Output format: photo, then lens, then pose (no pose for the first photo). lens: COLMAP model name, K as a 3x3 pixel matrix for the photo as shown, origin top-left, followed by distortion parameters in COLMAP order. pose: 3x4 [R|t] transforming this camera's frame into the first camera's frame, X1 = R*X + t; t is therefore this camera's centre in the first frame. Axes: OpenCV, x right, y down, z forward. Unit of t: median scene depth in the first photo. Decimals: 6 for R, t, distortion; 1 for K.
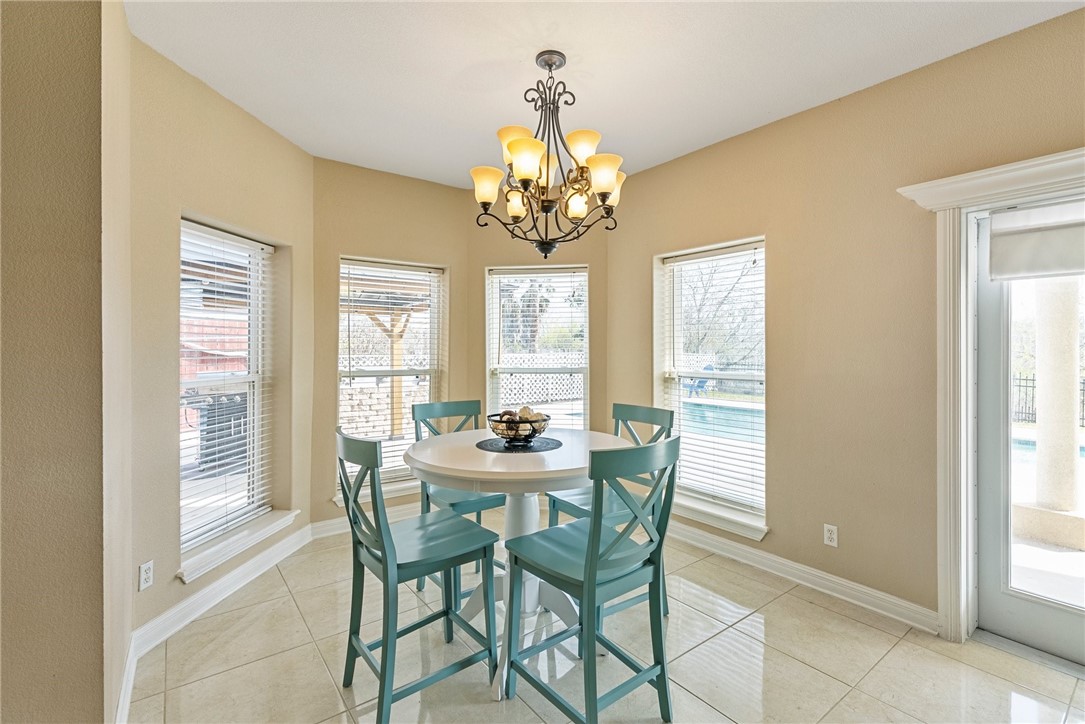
lens RADIAL K [[495.1, 0, 539.3], [0, 495.1, 356.6], [0, 0, 1]] dist [-0.013040, 0.004866]
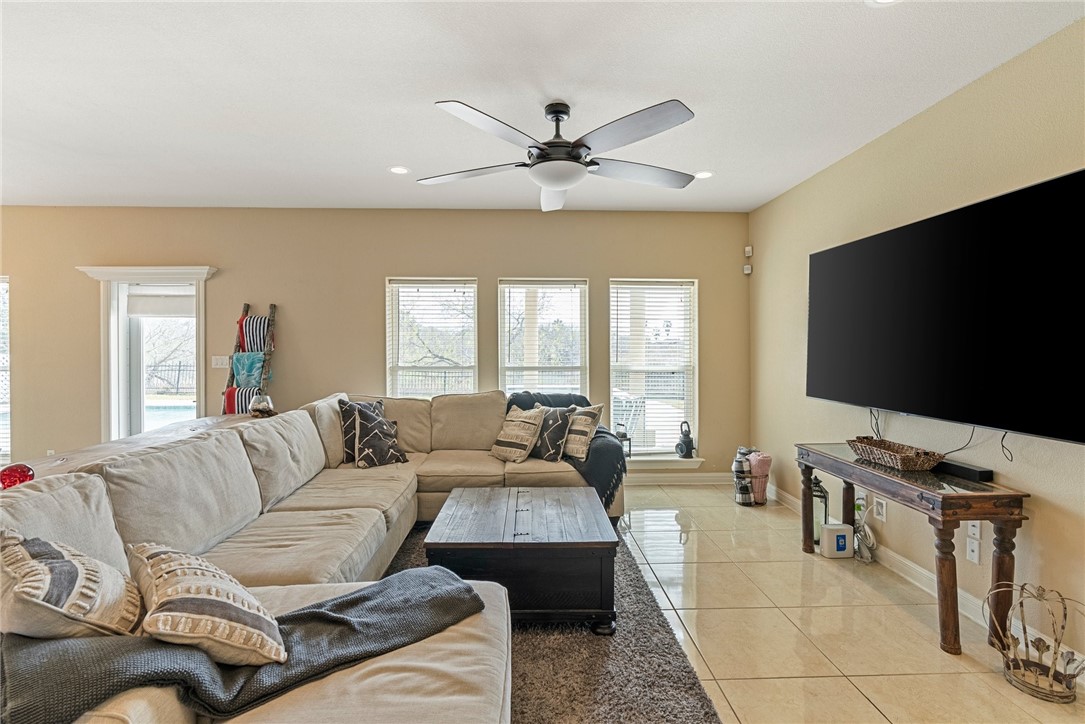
lens RADIAL K [[495.1, 0, 541.2], [0, 495.1, 355.7], [0, 0, 1]] dist [-0.013040, 0.004866]
pose [[0.564878, -0.009290, 0.825122, 0.165037], [0.014229, 0.999898, 0.001517, 0.036861], [-0.825051, 0.010883, 0.564953, -1.675010]]
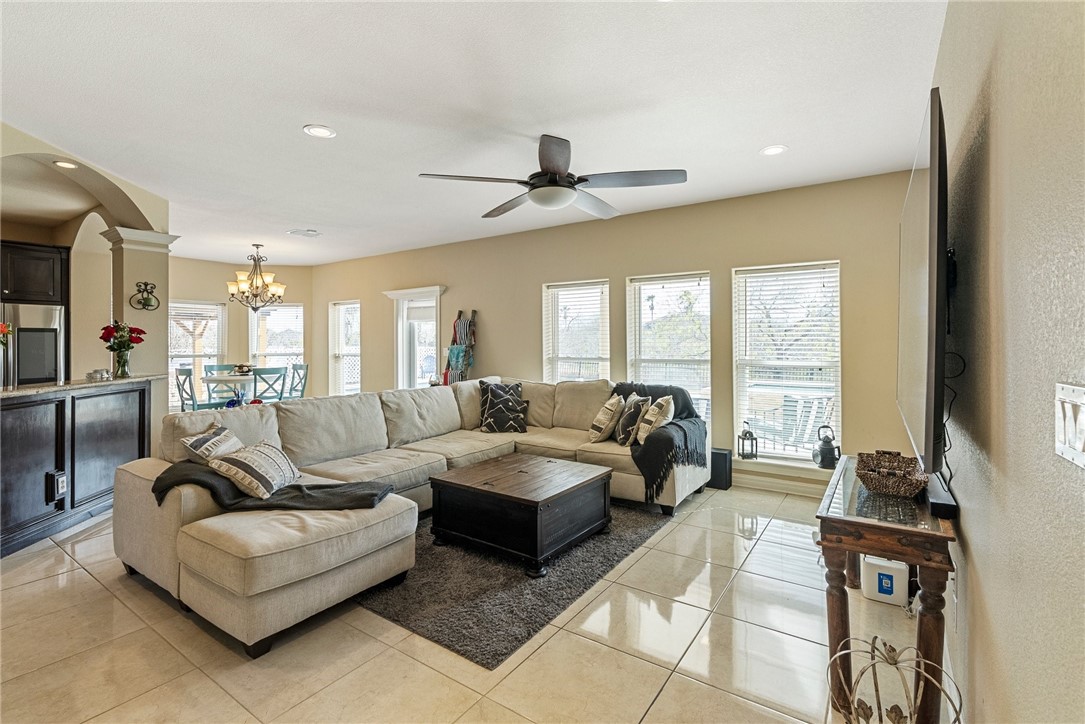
lens RADIAL K [[495.1, 0, 544.8], [0, 495.1, 346.3], [0, 0, 1]] dist [-0.013040, 0.004866]
pose [[0.944918, -0.002800, 0.327295, 0.684696], [0.006875, 0.999913, -0.011294, 0.050230], [-0.327234, 0.012922, 0.944855, -2.370651]]
